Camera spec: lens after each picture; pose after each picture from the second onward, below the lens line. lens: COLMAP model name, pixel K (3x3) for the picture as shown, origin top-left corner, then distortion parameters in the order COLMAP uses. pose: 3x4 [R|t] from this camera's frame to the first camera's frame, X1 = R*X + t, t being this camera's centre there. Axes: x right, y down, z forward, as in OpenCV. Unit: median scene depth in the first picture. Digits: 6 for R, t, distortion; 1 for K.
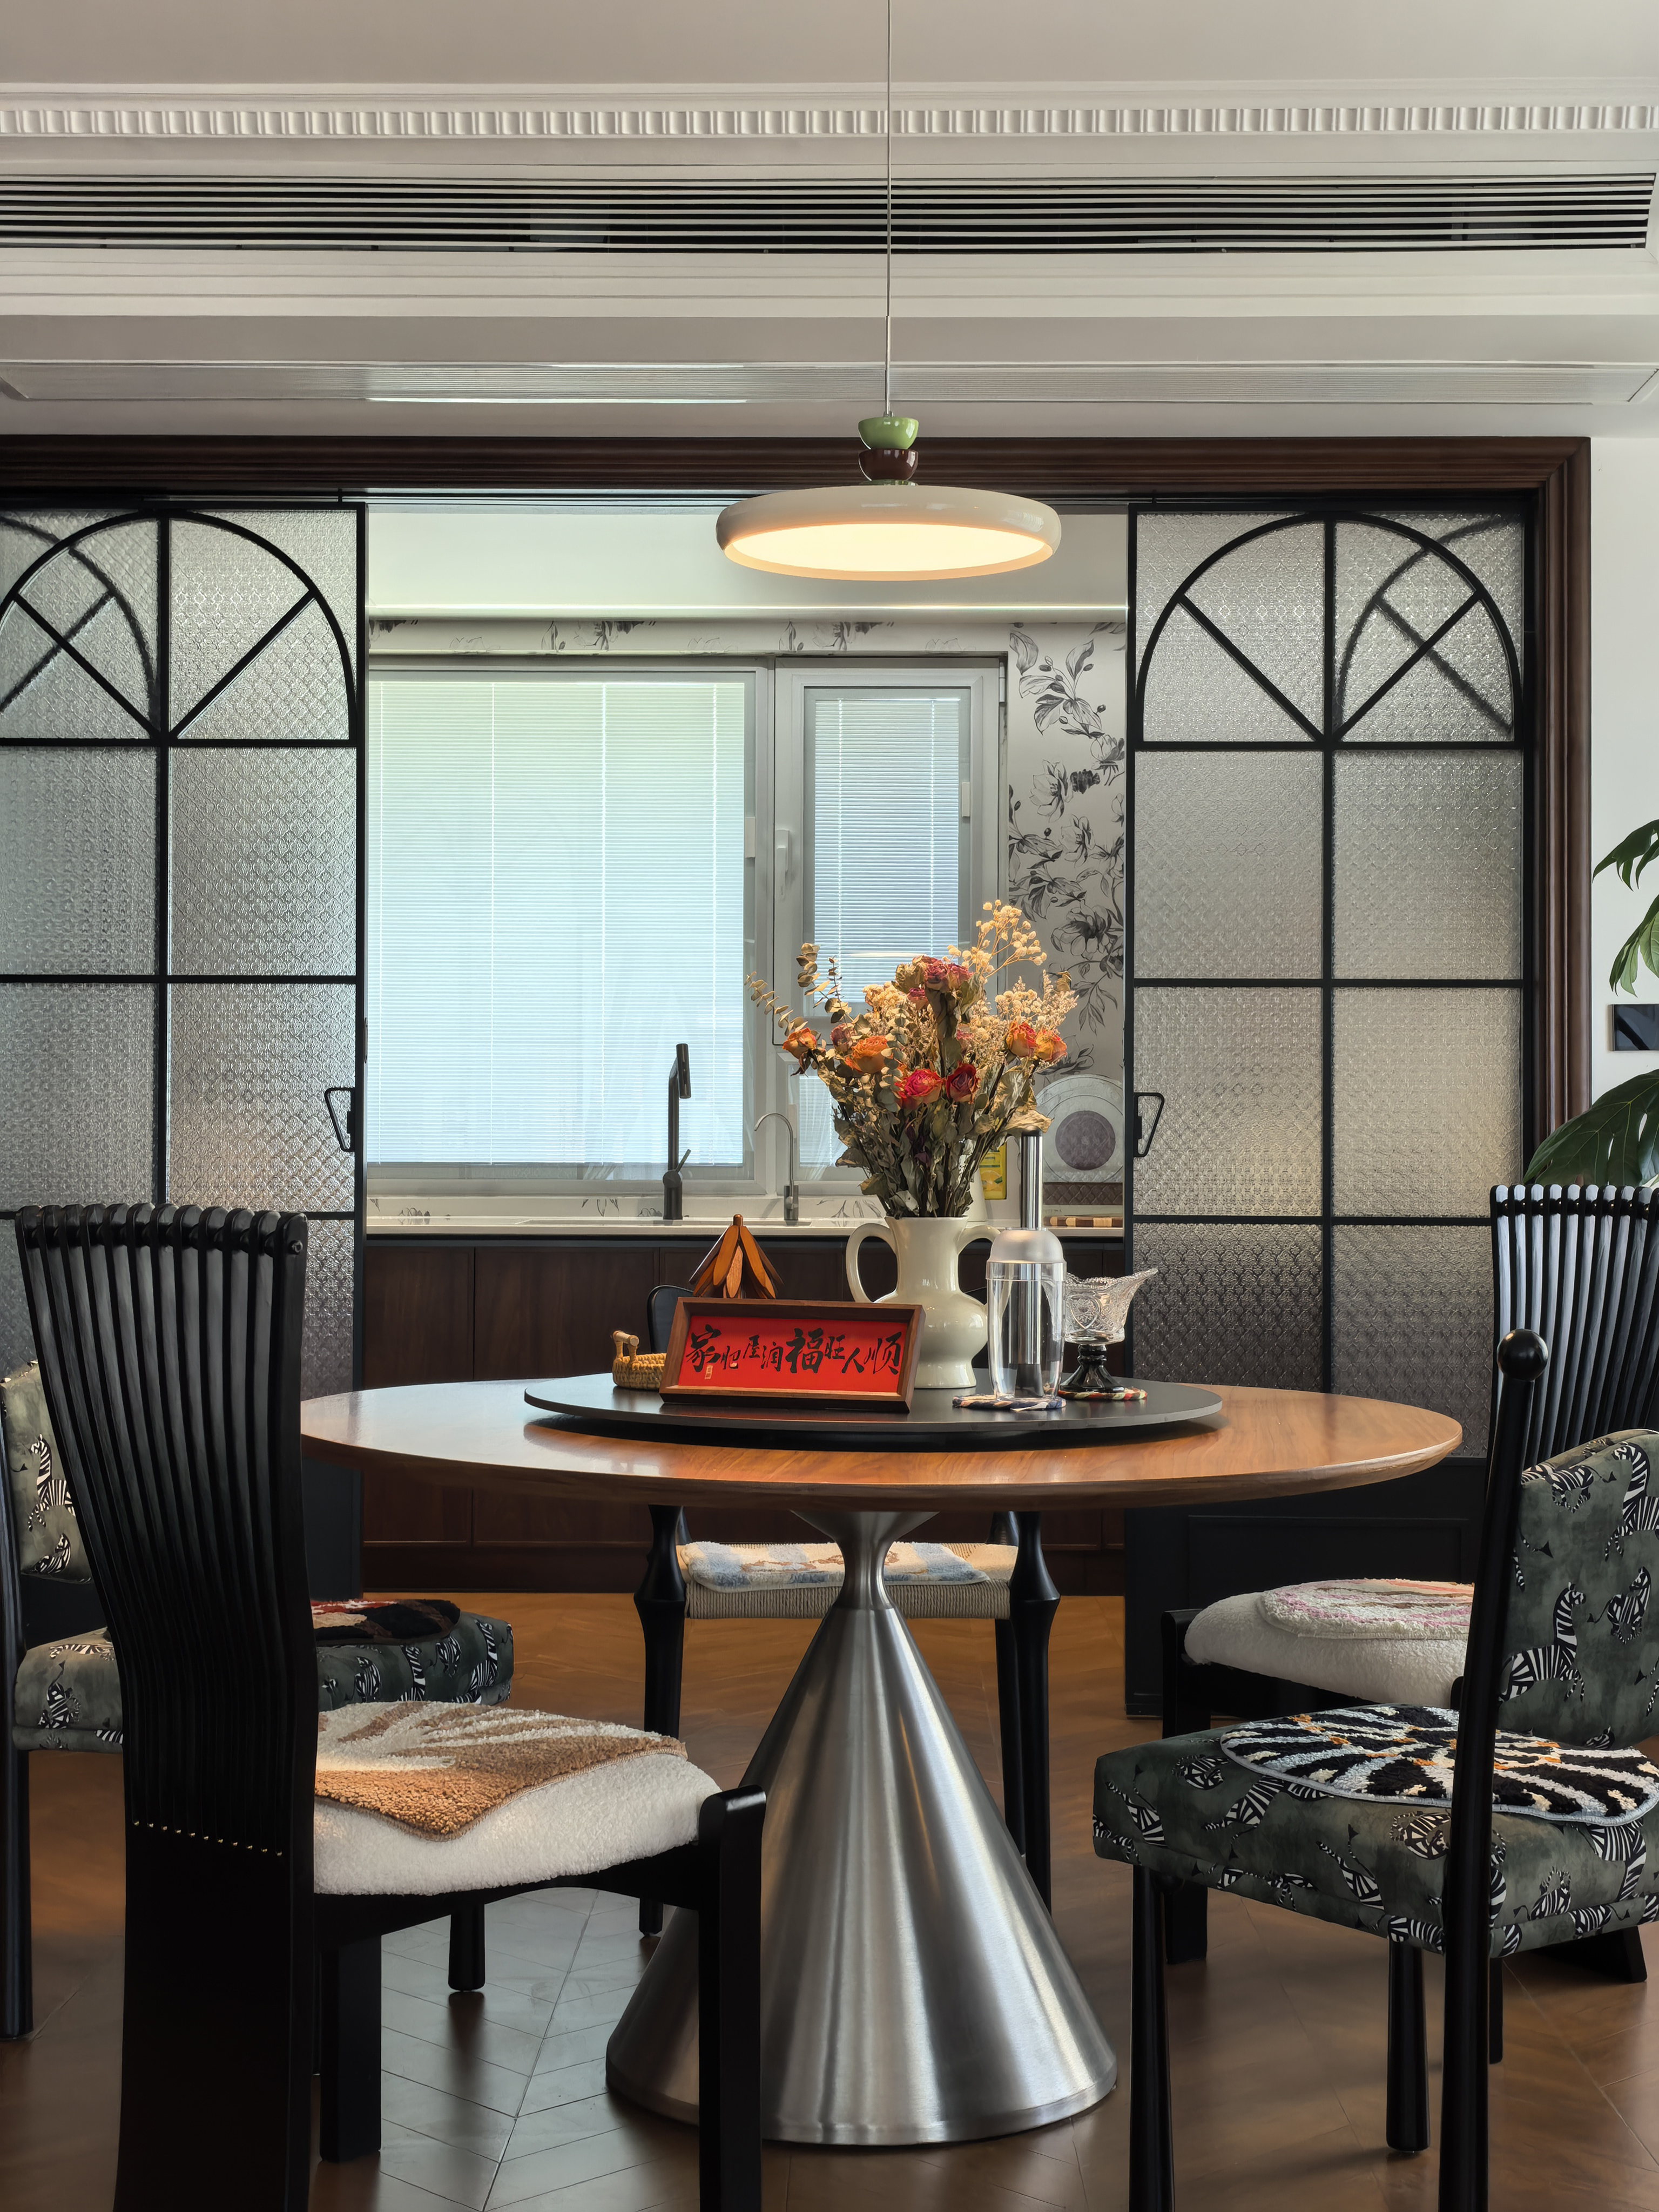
lens RADIAL K [[2911.4, 0, 829.5], [0, 2911.4, 1106.0], [0, 0, 1]] dist [0.003701, 0.051262]
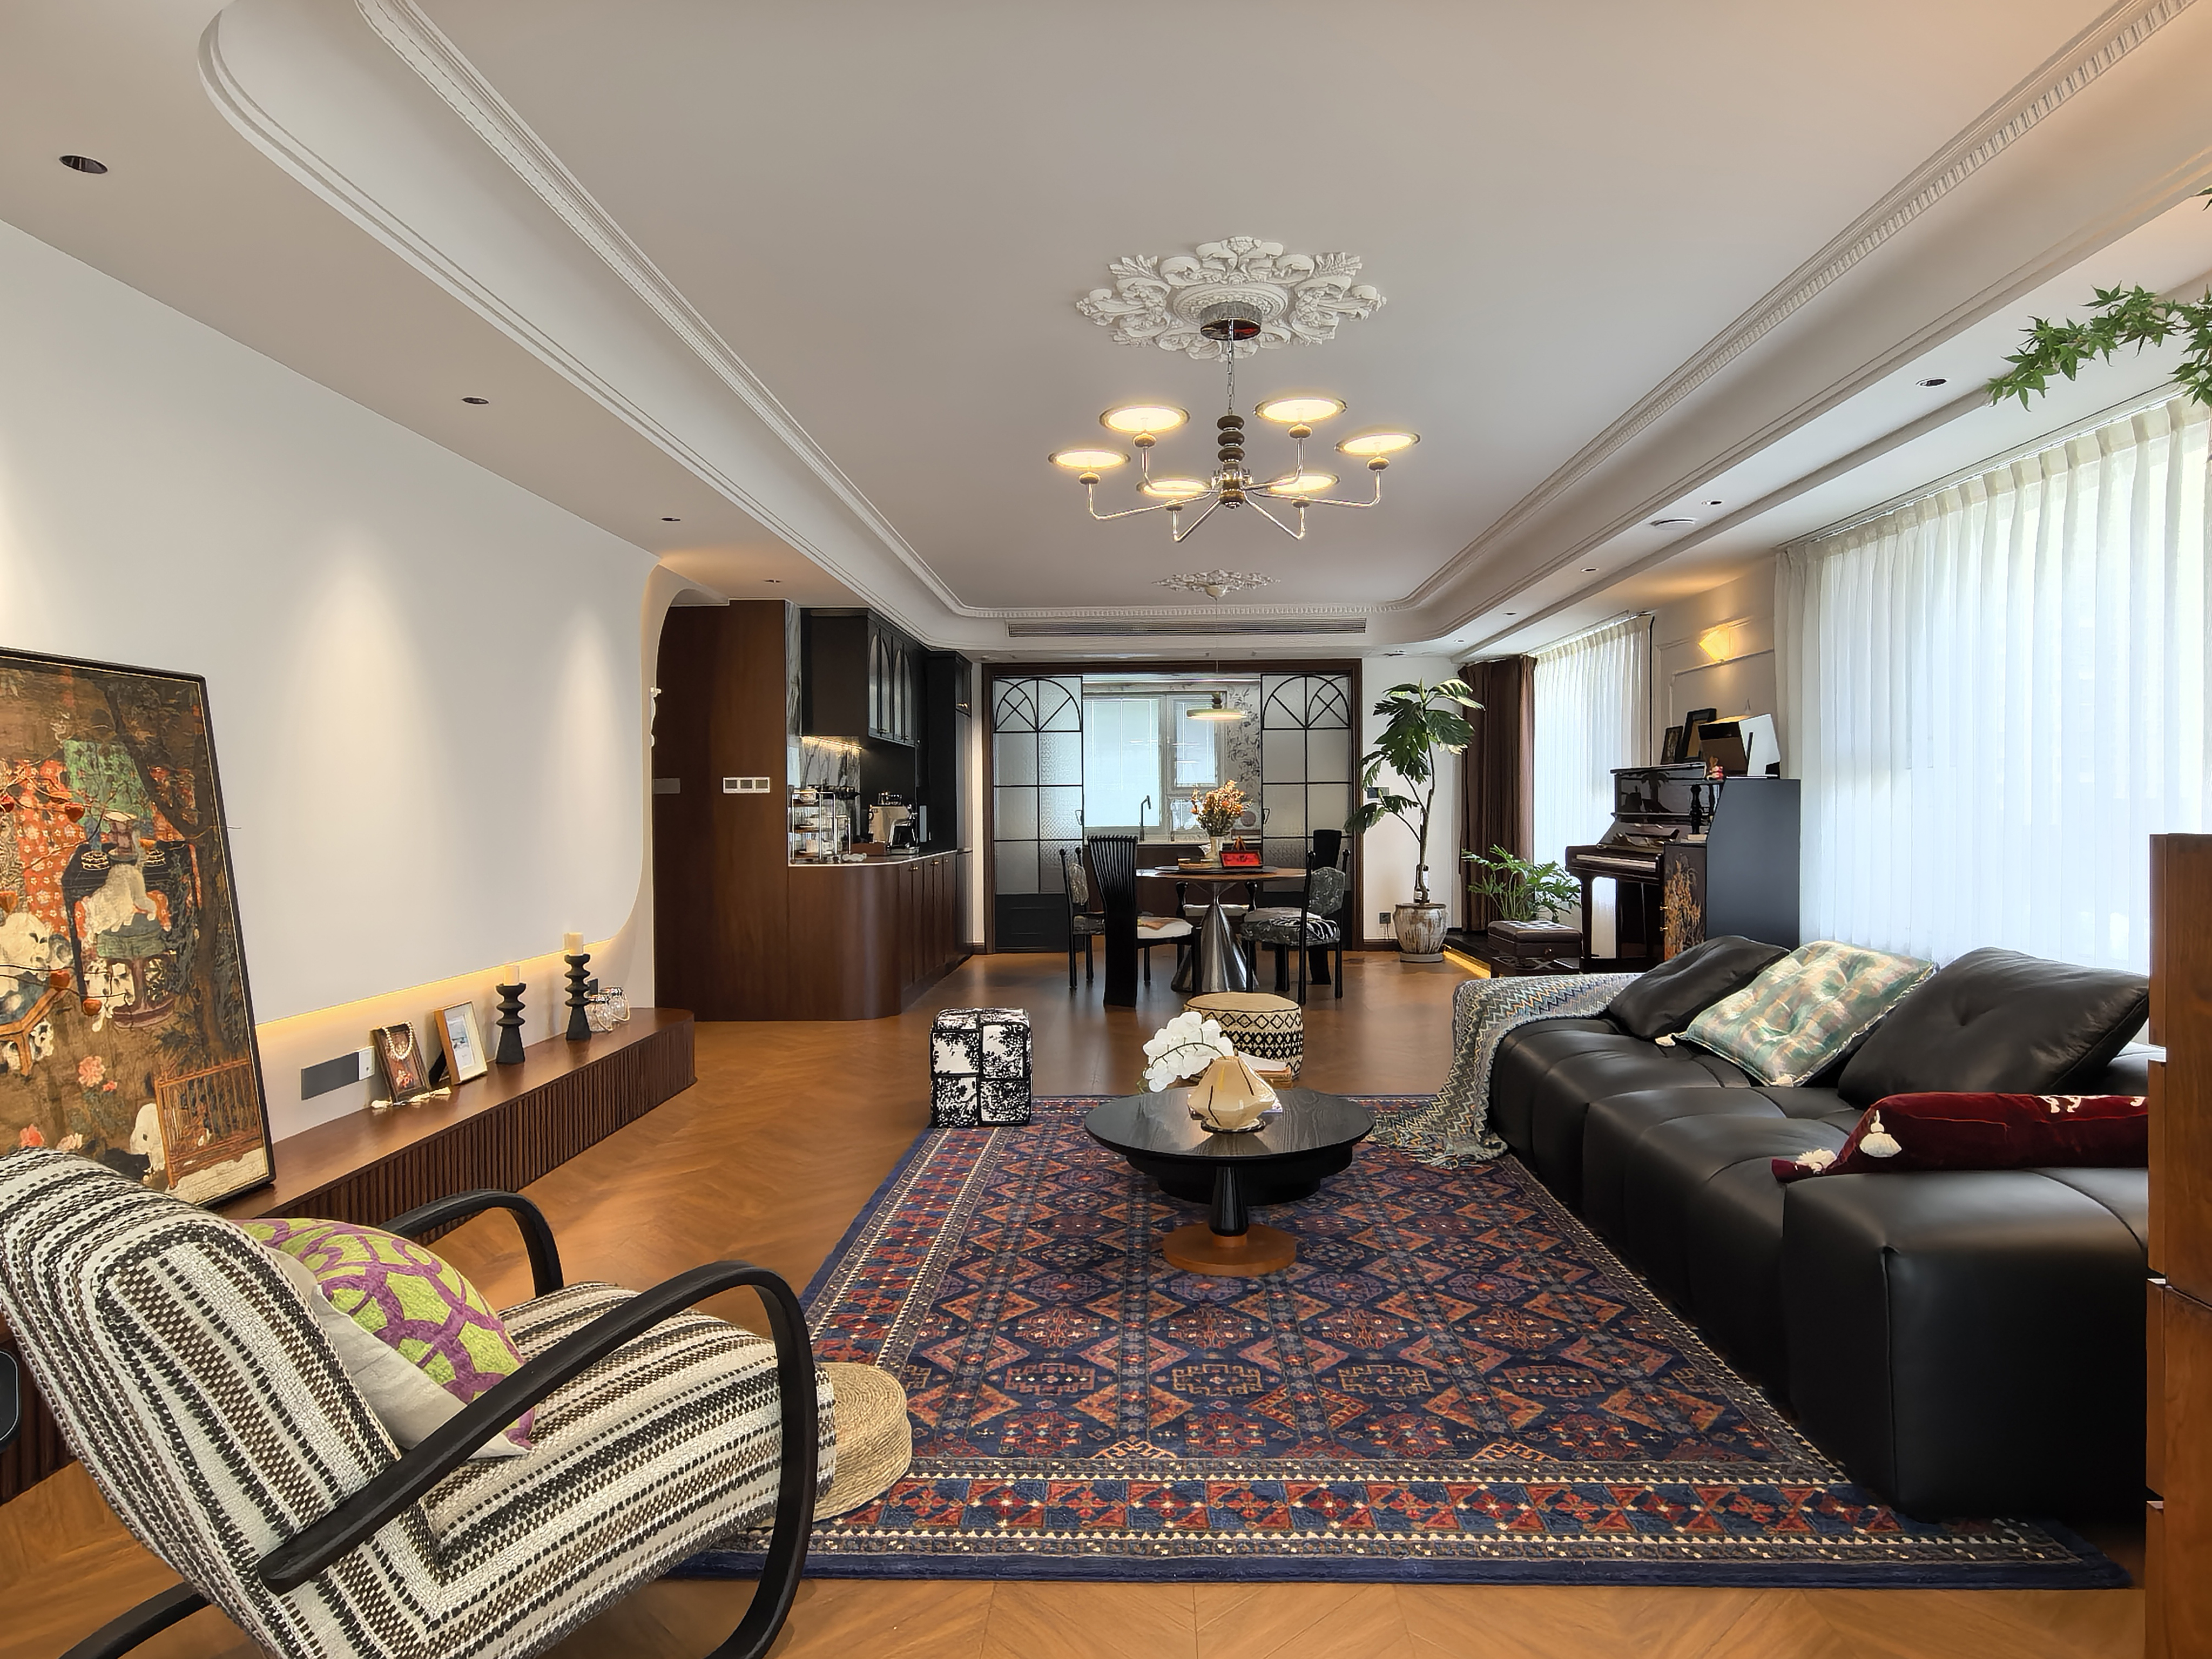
lens RADIAL K [[1274.0, 0, 1107.5], [0, 1274.0, 793.3], [0, 0, 1]] dist [0.003449, 0.001593]
pose [[0.999930, -0.010655, -0.005052, -0.160168], [0.010664, 0.999942, 0.001743, -0.046339], [0.005033, -0.001797, 0.999986, -1.251536]]
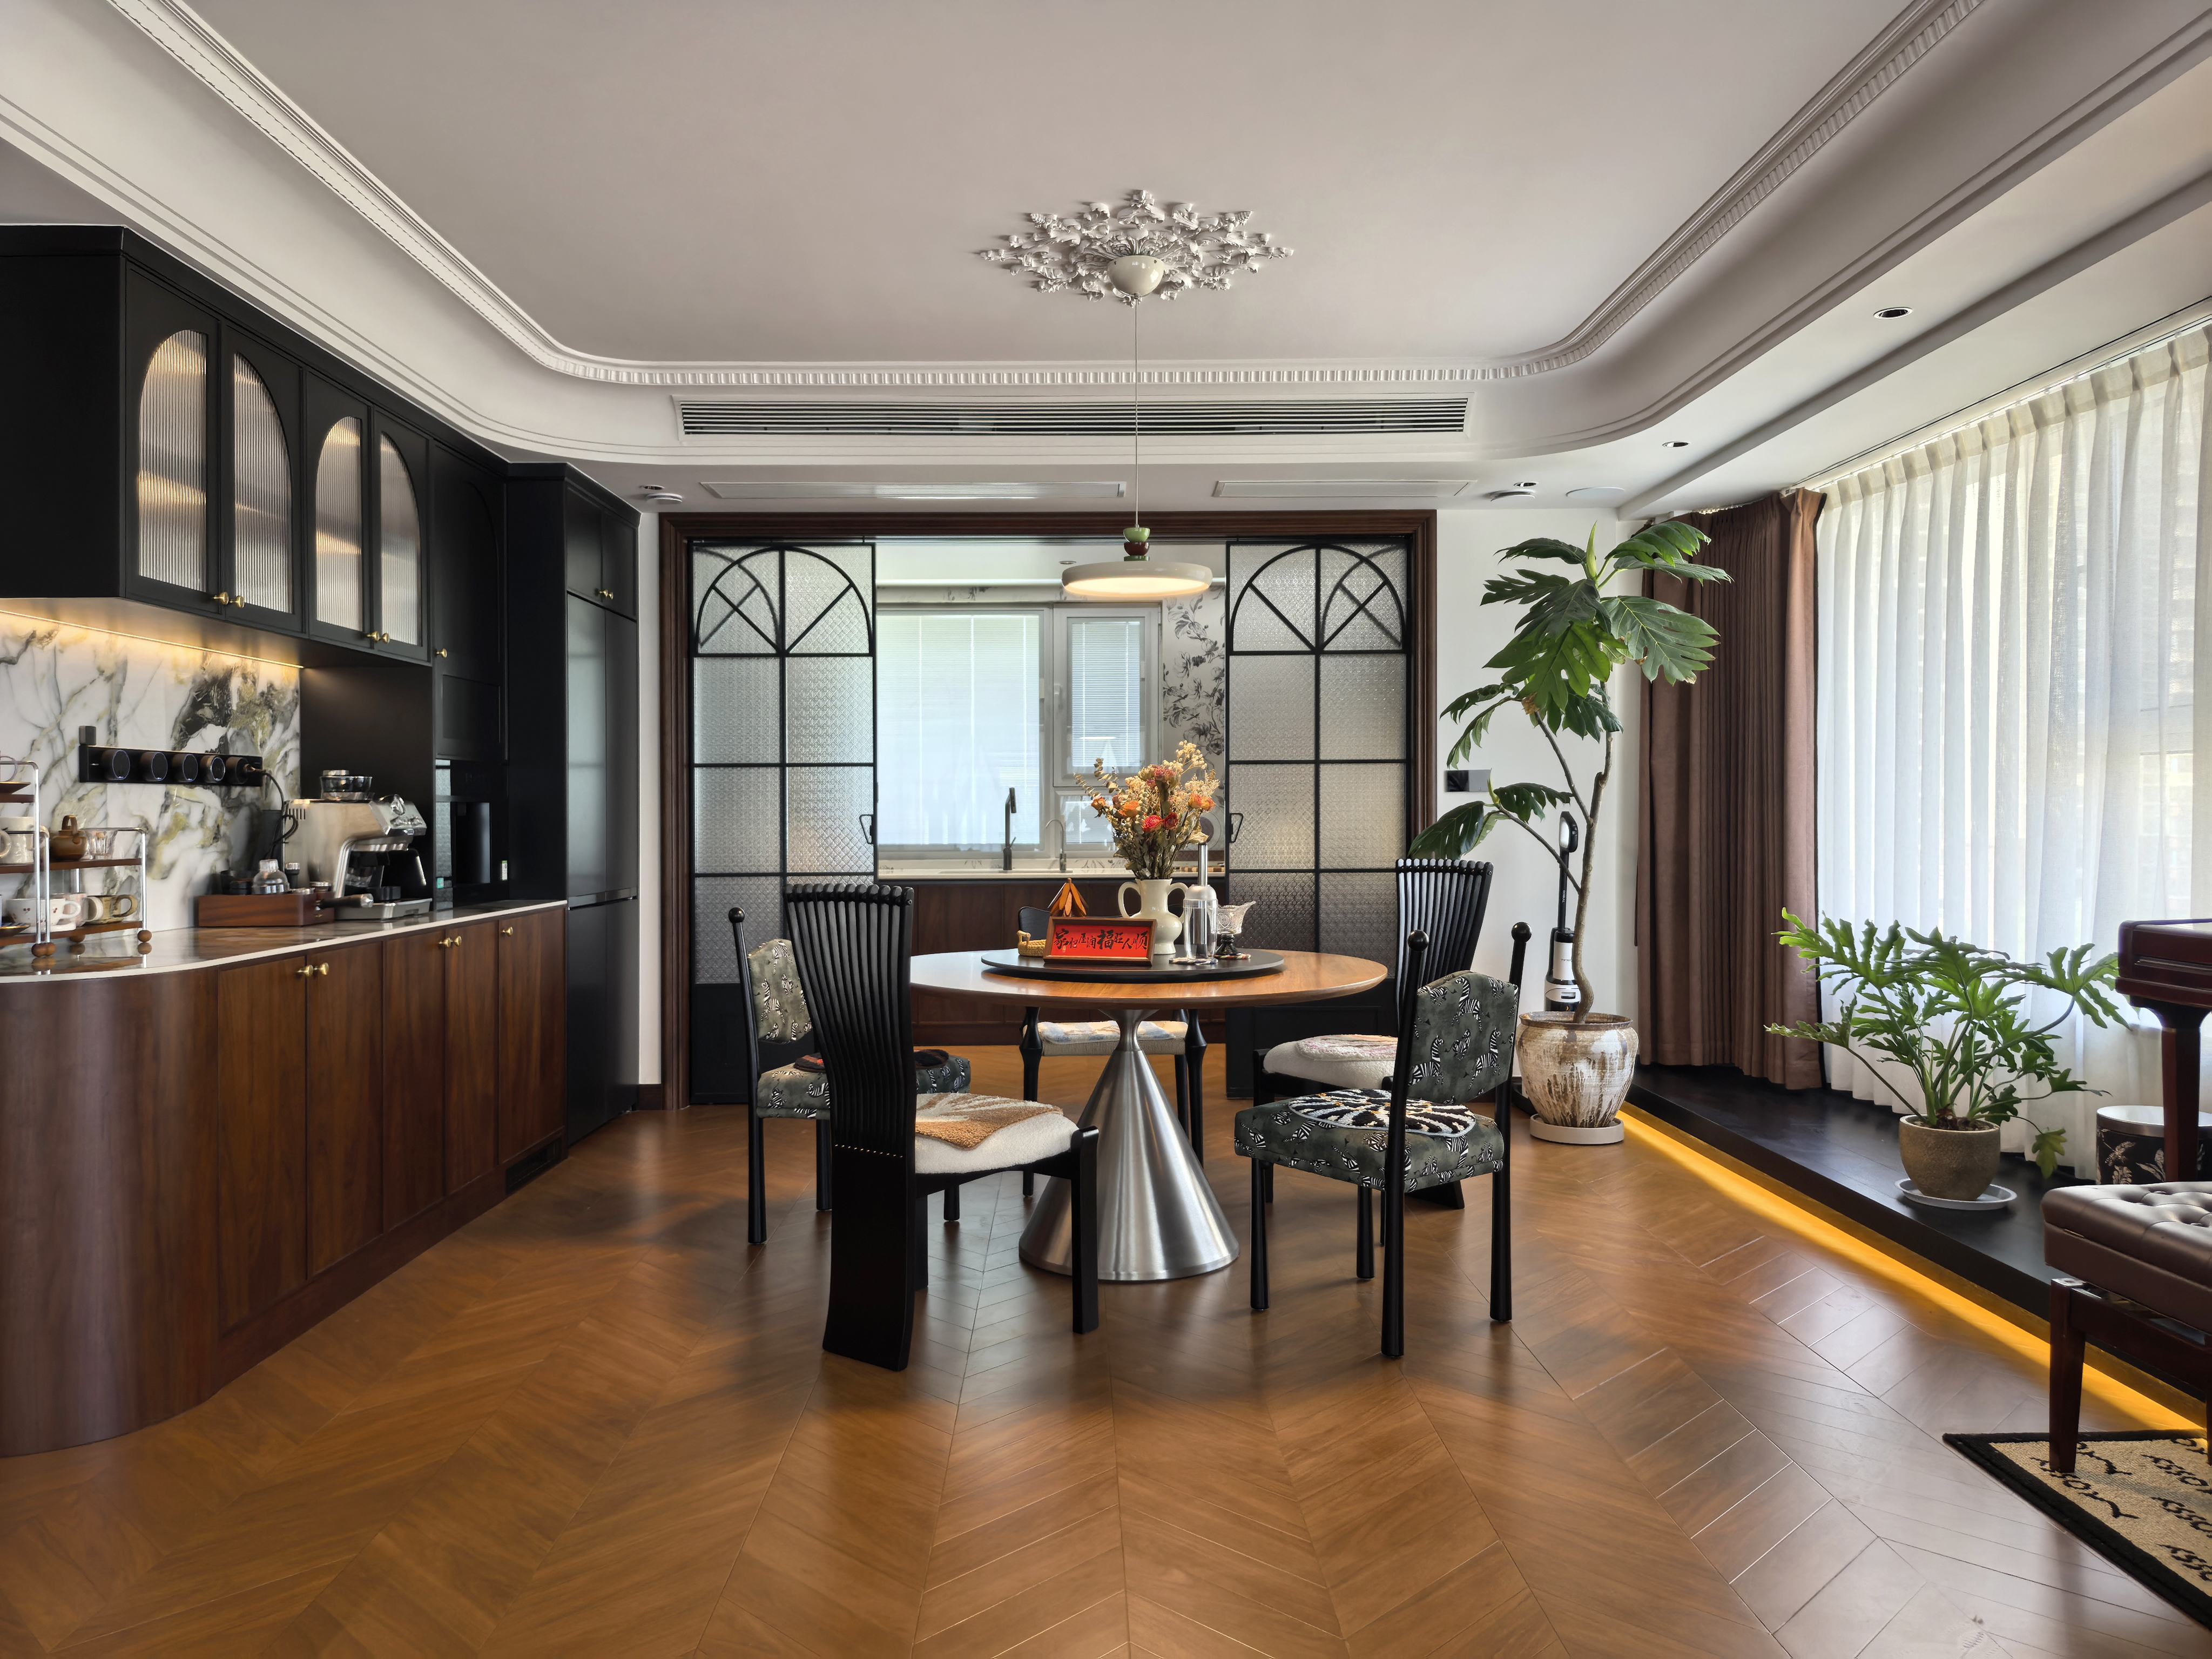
lens RADIAL K [[1499.9, 0, 1106.0], [0, 1499.9, 829.5], [0, 0, 1]] dist [0.003595, -0.000236]
pose [[0.998899, -0.006171, 0.046510, -0.053523], [0.005070, 0.999705, 0.023745, -0.026369], [-0.046643, -0.023483, 0.998636, -0.154230]]
